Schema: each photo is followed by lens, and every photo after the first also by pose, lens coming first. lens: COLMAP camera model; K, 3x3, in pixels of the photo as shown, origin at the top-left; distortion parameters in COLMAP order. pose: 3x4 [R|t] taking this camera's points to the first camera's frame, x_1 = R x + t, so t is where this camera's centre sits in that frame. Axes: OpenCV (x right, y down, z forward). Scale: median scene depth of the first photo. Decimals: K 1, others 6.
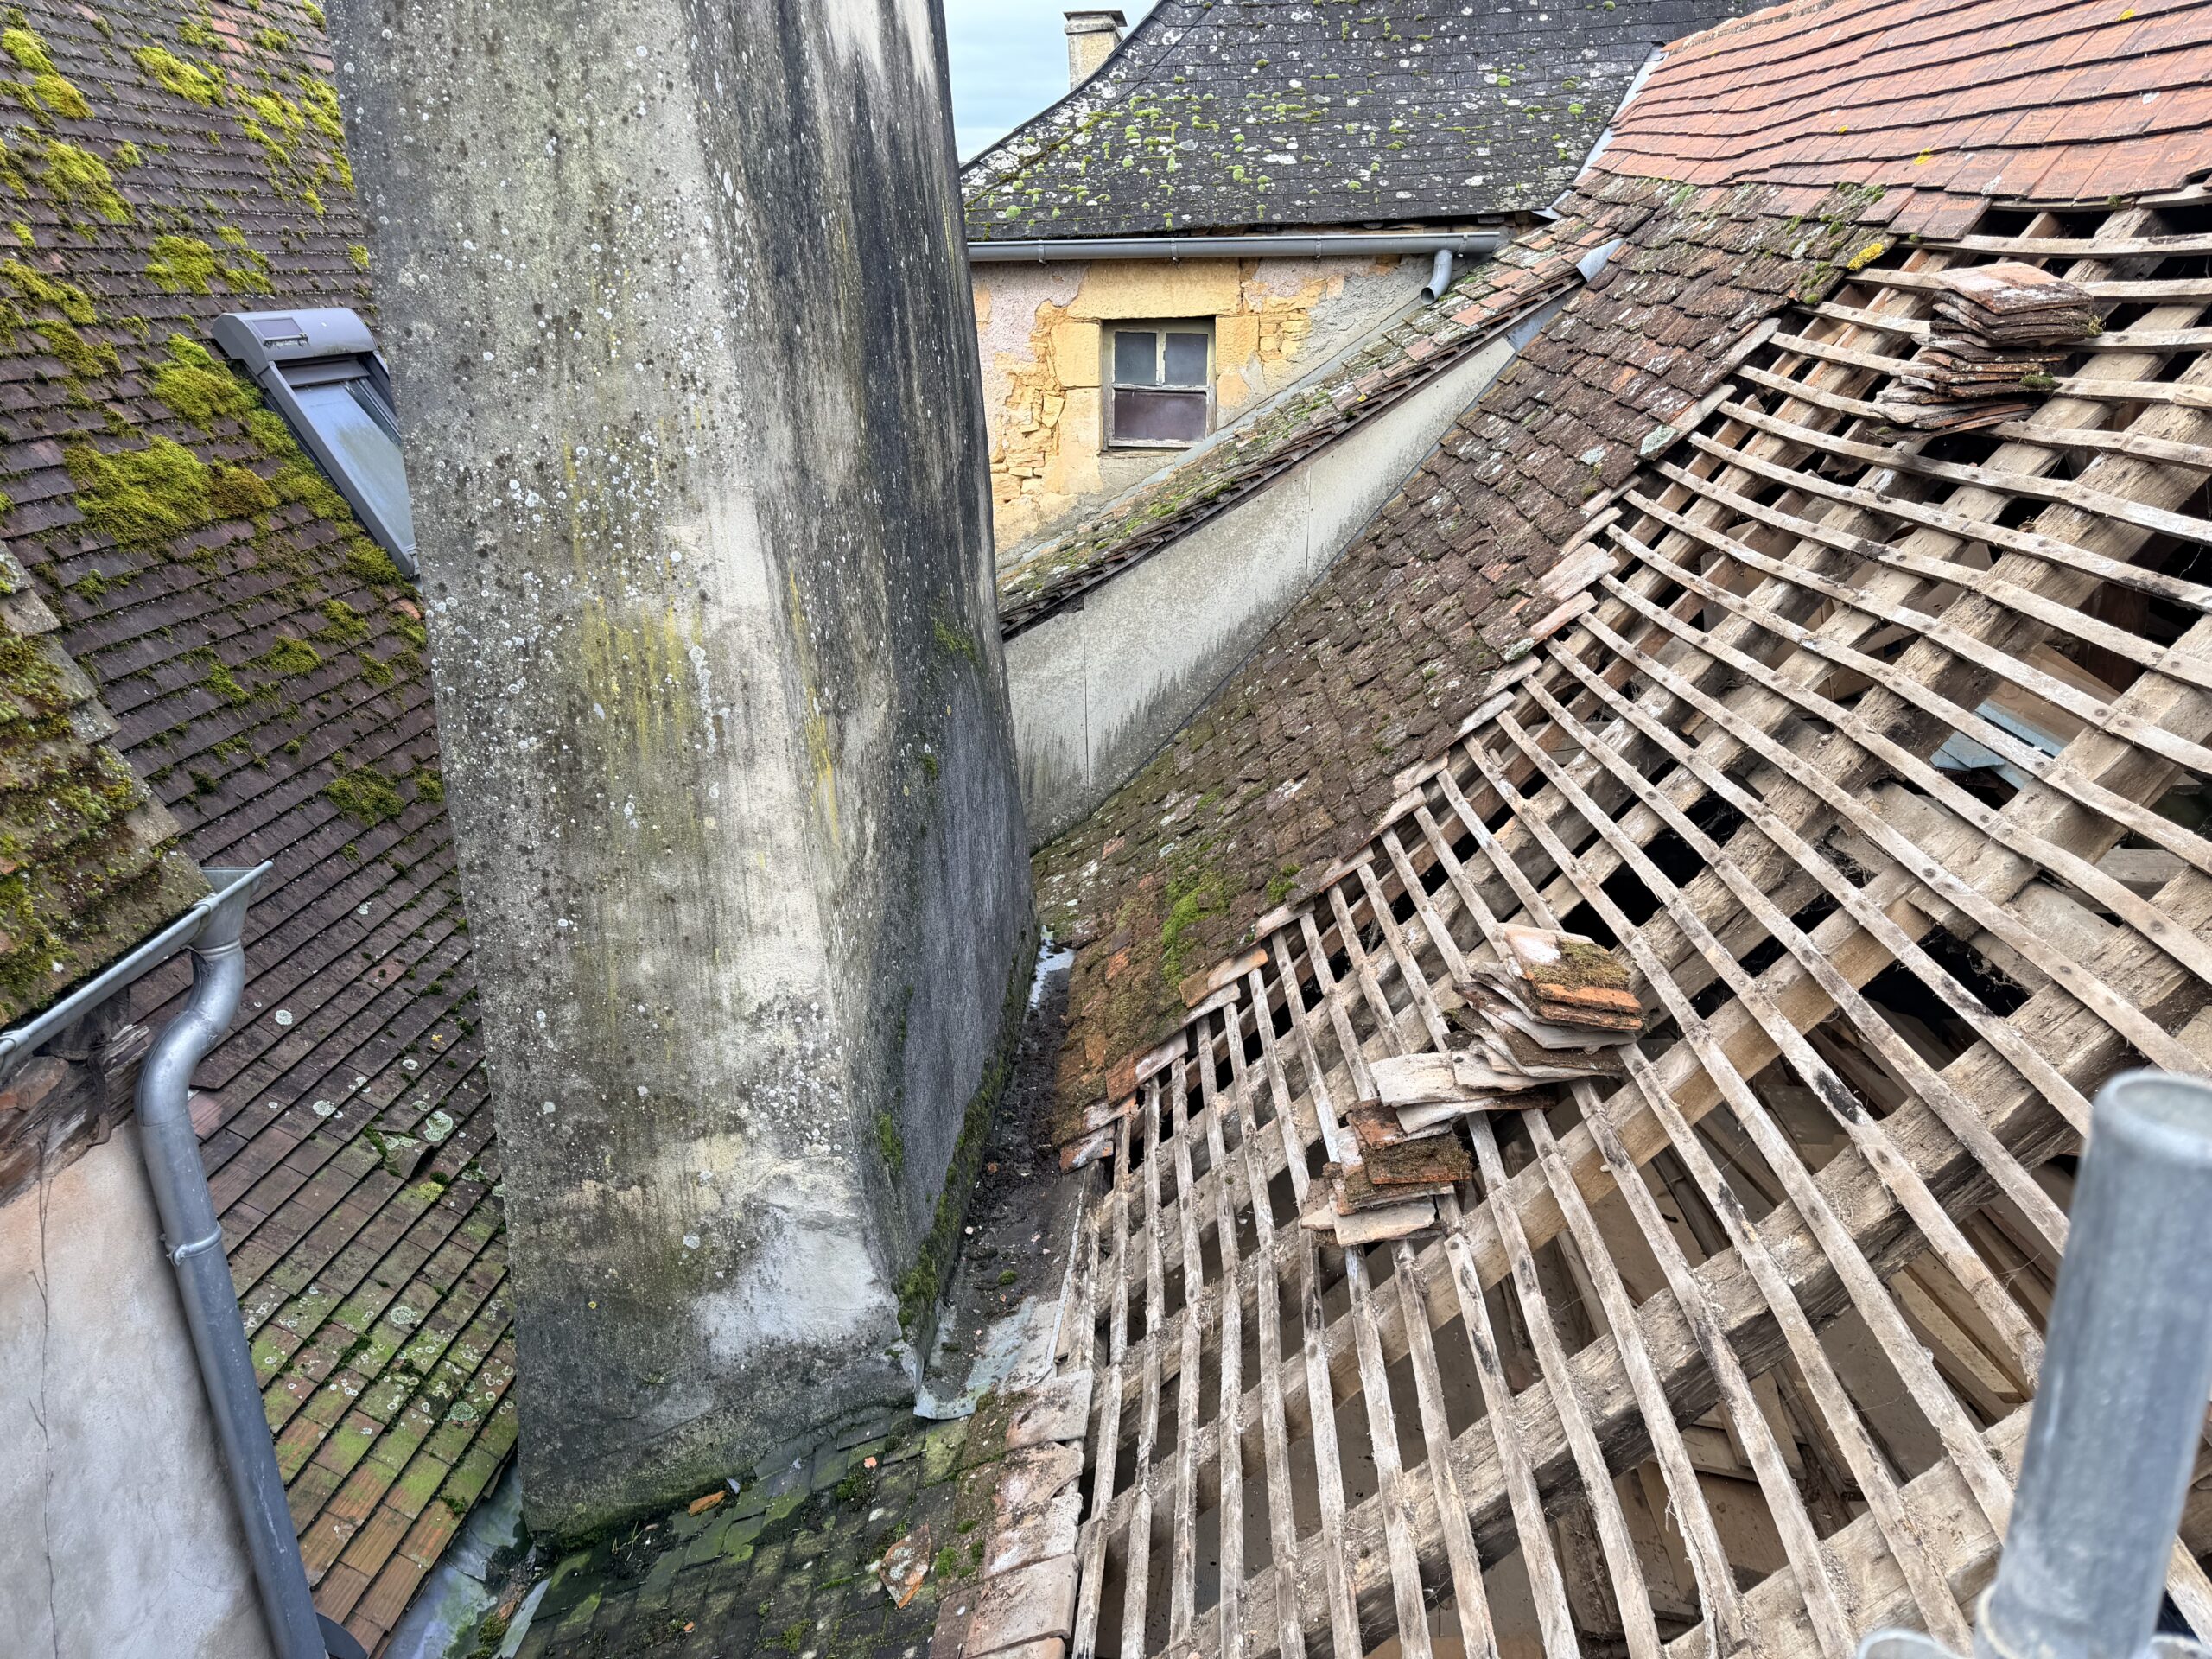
lens RADIAL K [[1544.9, 0, 1106.0], [0, 1544.9, 829.5], [0, 0, 1]] dist [0.002332, -0.011092]
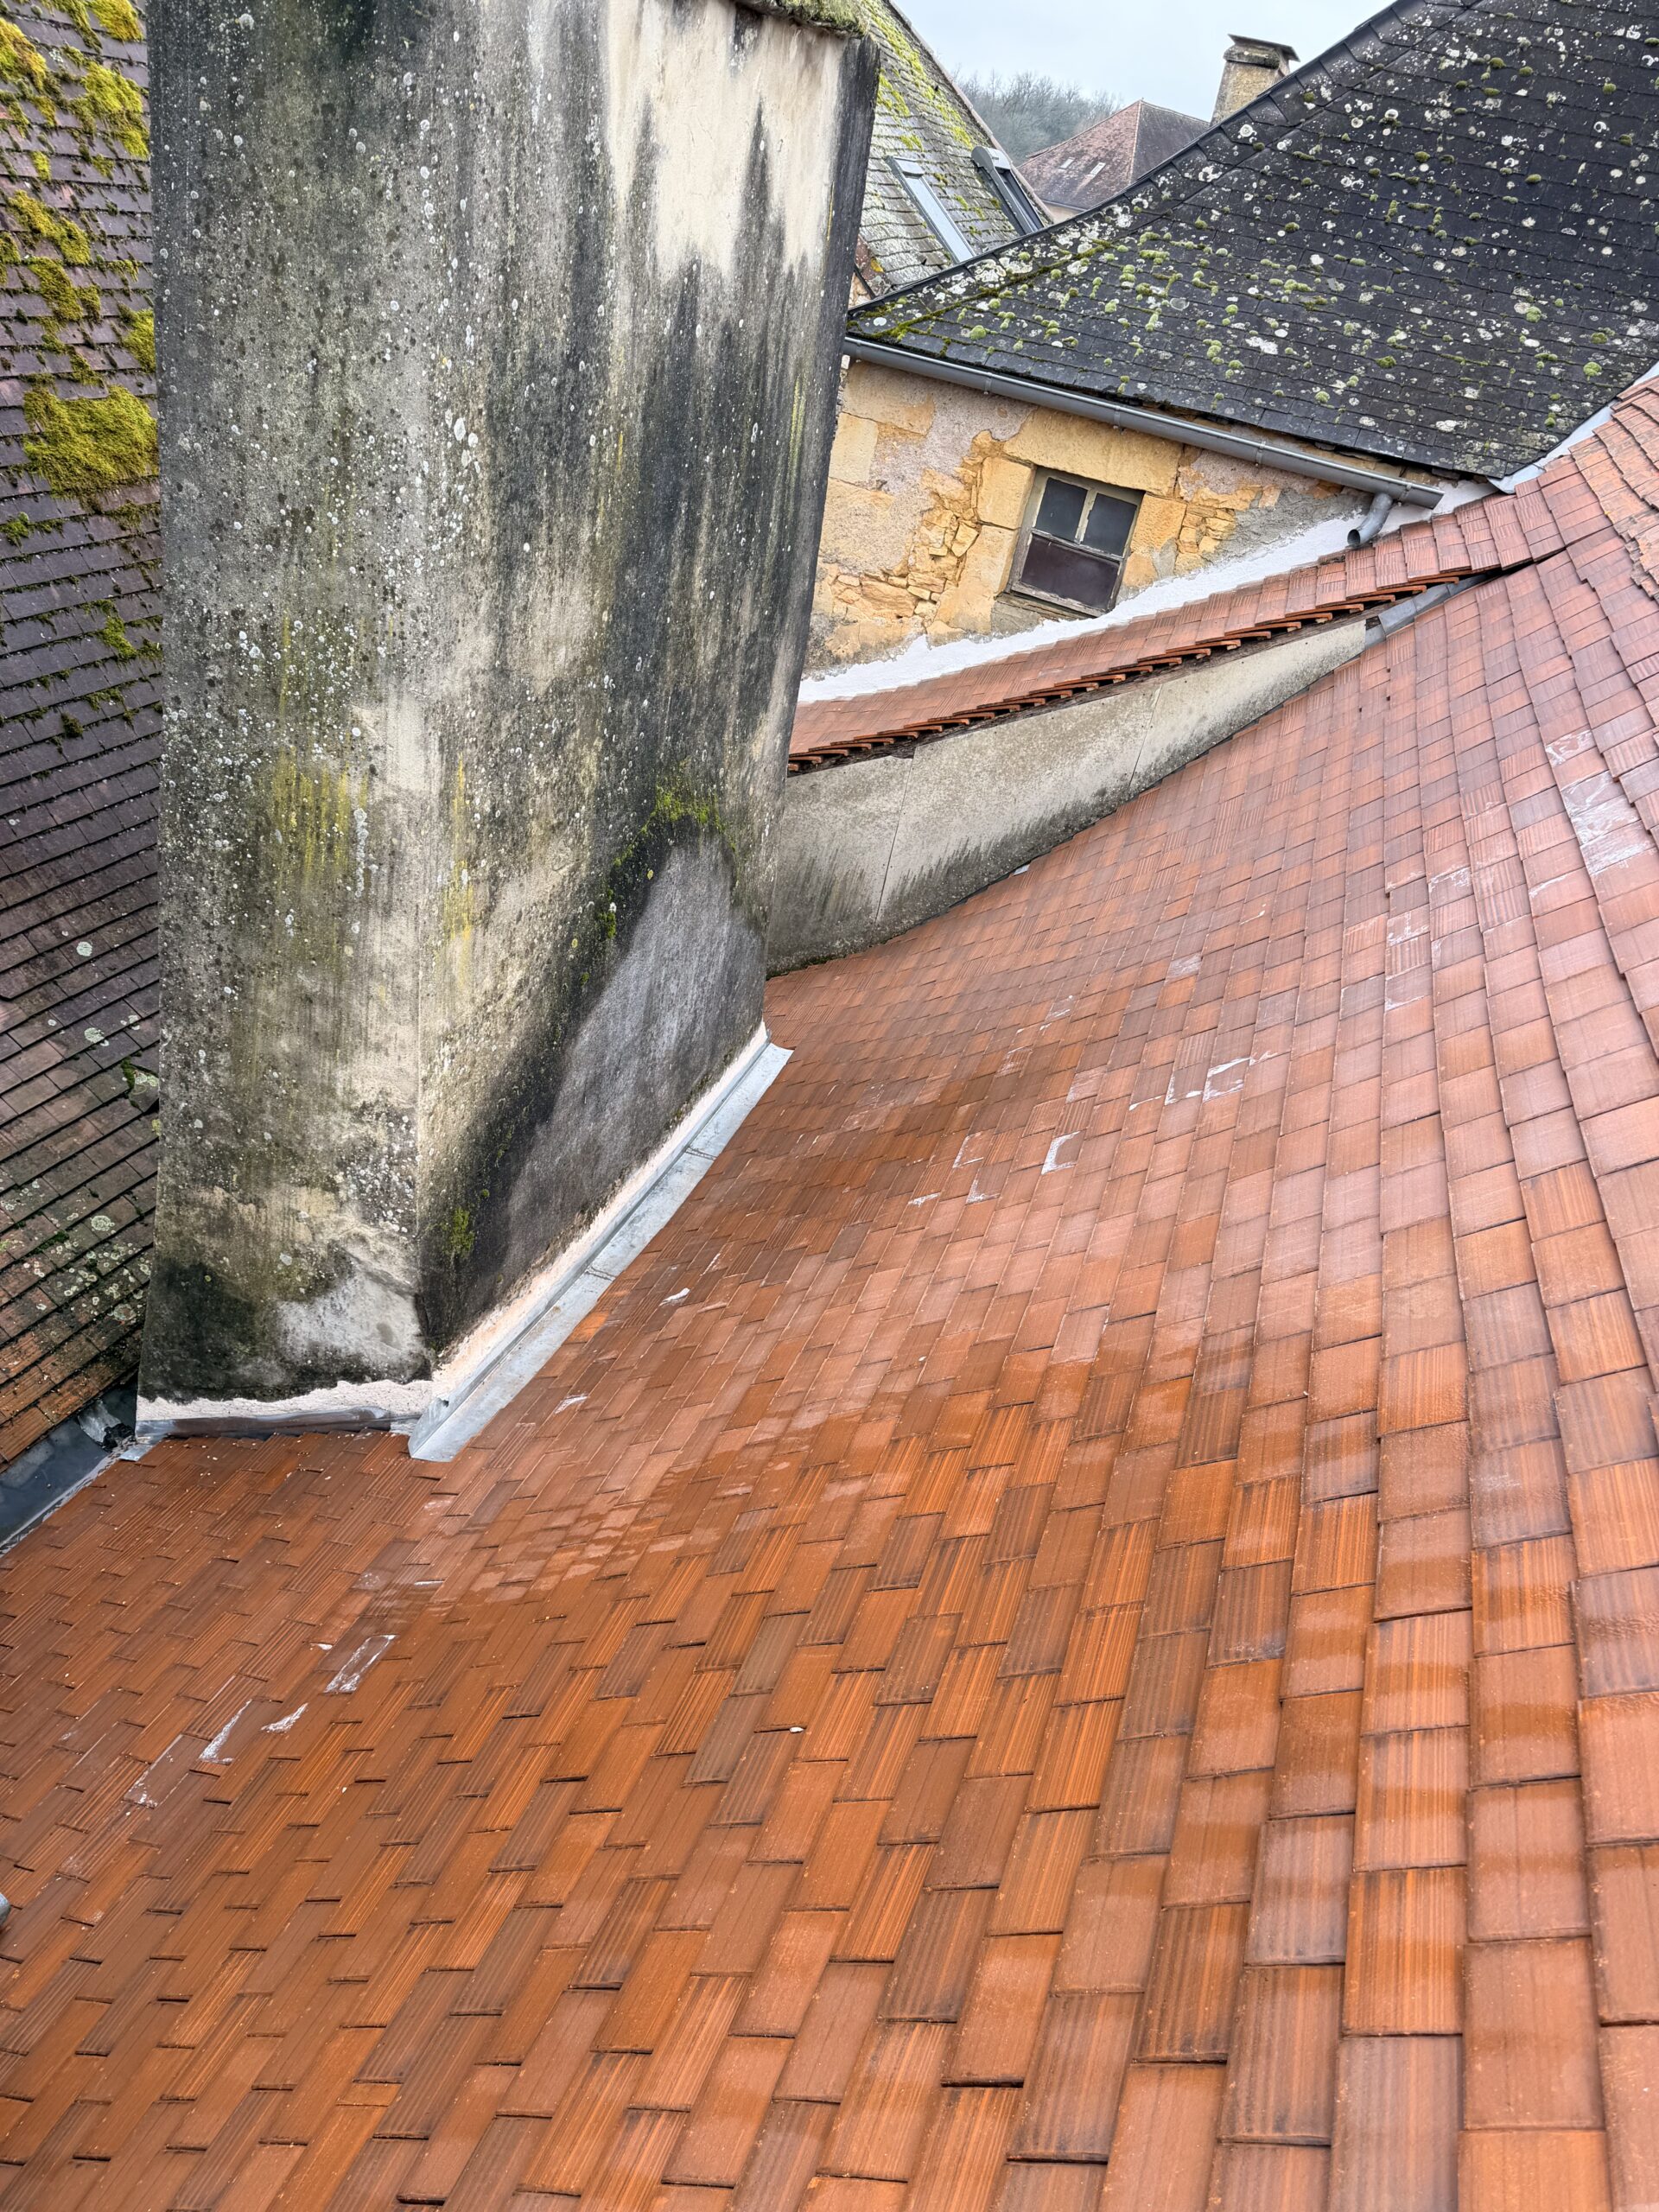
lens RADIAL K [[1556.2, 0, 829.5], [0, 1556.2, 1106.0], [0, 0, 1]] dist [0.002812, -0.005451]
pose [[0.943586, 0.308673, -0.119858, 0.248892], [-0.283126, 0.939798, 0.191362, -0.206174], [0.171711, -0.146632, 0.974174, -0.109911]]
